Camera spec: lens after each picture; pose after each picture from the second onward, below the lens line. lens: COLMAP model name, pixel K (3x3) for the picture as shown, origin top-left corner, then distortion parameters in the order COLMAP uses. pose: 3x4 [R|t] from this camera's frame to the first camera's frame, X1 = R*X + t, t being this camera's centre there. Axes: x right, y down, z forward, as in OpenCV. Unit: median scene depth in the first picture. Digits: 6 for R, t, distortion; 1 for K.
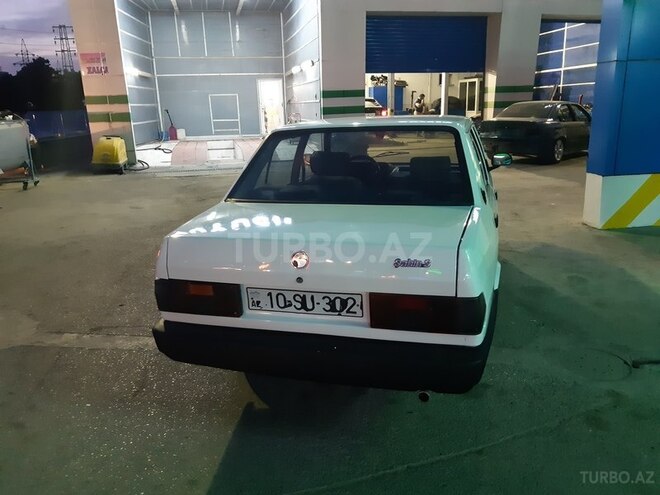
lens RADIAL K [[517.8, 0, 330.0], [0, 517.8, 247.5], [0, 0, 1]] dist [0.054305, -0.109639]
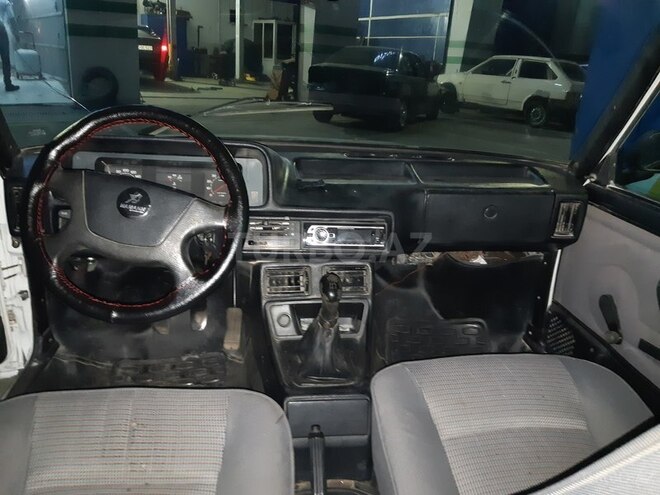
lens RADIAL K [[517.8, 0, 330.0], [0, 517.8, 247.5], [0, 0, 1]] dist [0.054305, -0.109639]
pose [[0.916704, -0.051372, 0.396251, 0.013557], [0.017015, 0.995820, 0.089740, -0.049732], [-0.399205, -0.075523, 0.913746, 0.274567]]
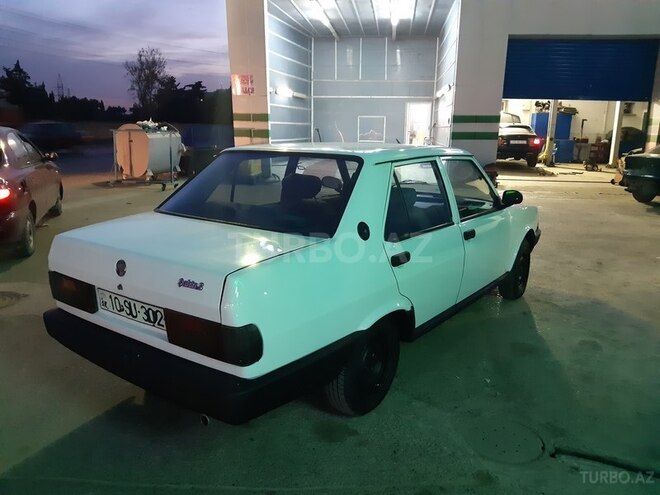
lens RADIAL K [[517.8, 0, 330.0], [0, 517.8, 247.5], [0, 0, 1]] dist [0.054305, -0.109639]
pose [[0.939213, 0.116216, -0.323067, 0.112766], [-0.129005, 0.991474, -0.018380, -0.008770], [0.318177, 0.058940, 0.946197, 0.019712]]
